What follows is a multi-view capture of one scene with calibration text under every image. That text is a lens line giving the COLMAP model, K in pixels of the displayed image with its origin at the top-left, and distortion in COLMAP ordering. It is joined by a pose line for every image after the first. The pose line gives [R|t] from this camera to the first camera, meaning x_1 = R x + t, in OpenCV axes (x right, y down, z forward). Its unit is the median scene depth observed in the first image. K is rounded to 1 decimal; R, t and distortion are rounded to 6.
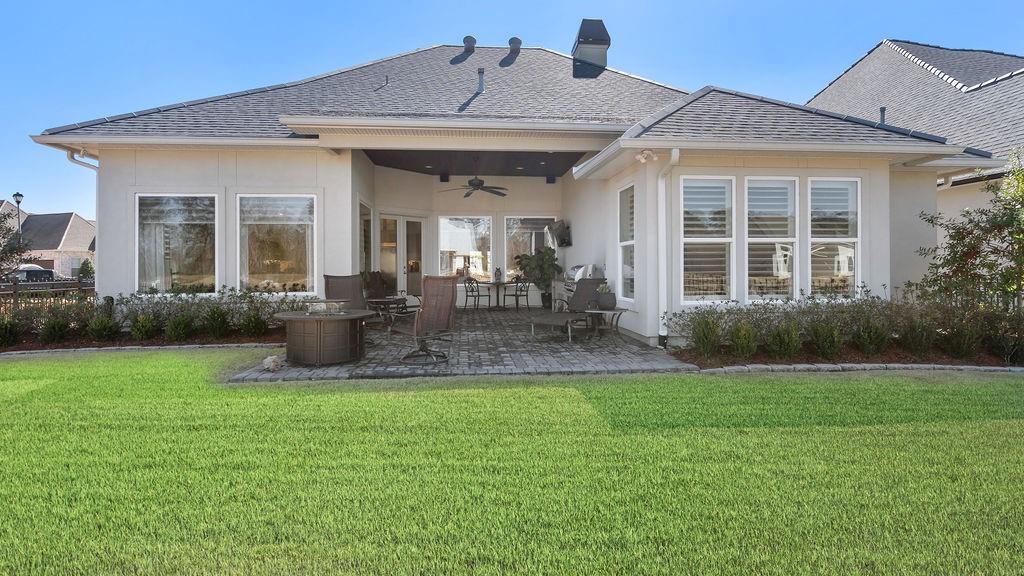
lens RADIAL K [[475.8, 0, 510.0], [0, 475.8, 281.0], [0, 0, 1]] dist [-0.001613, 0.000273]
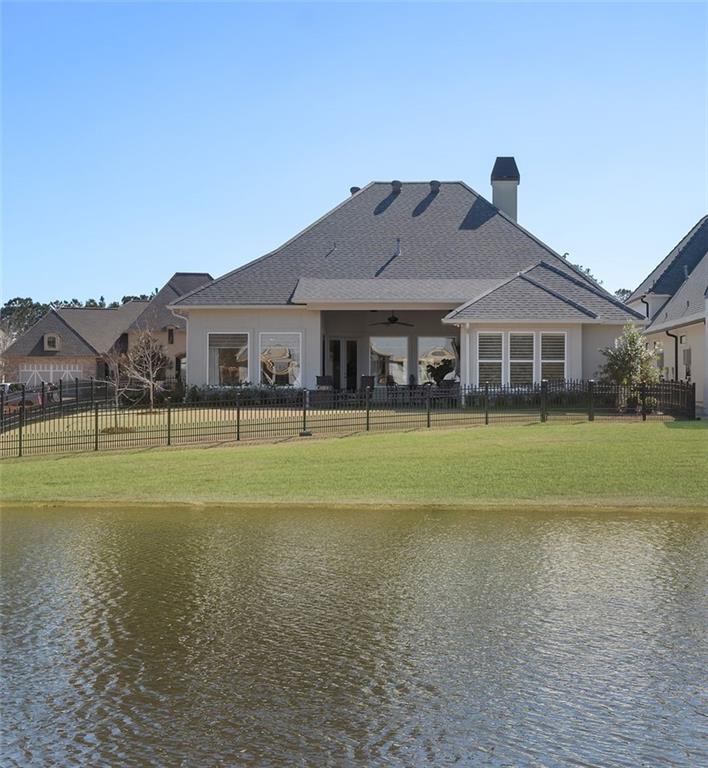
lens RADIAL K [[942.0, 0, 354.0], [0, 942.0, 384.0], [0, 0, 1]] dist [-0.000325, -0.000275]
pose [[0.984741, 0.008981, -0.173794, 0.433121], [-0.012737, 0.999709, -0.020506, 0.088776], [0.173559, 0.022407, 0.984569, -2.575958]]
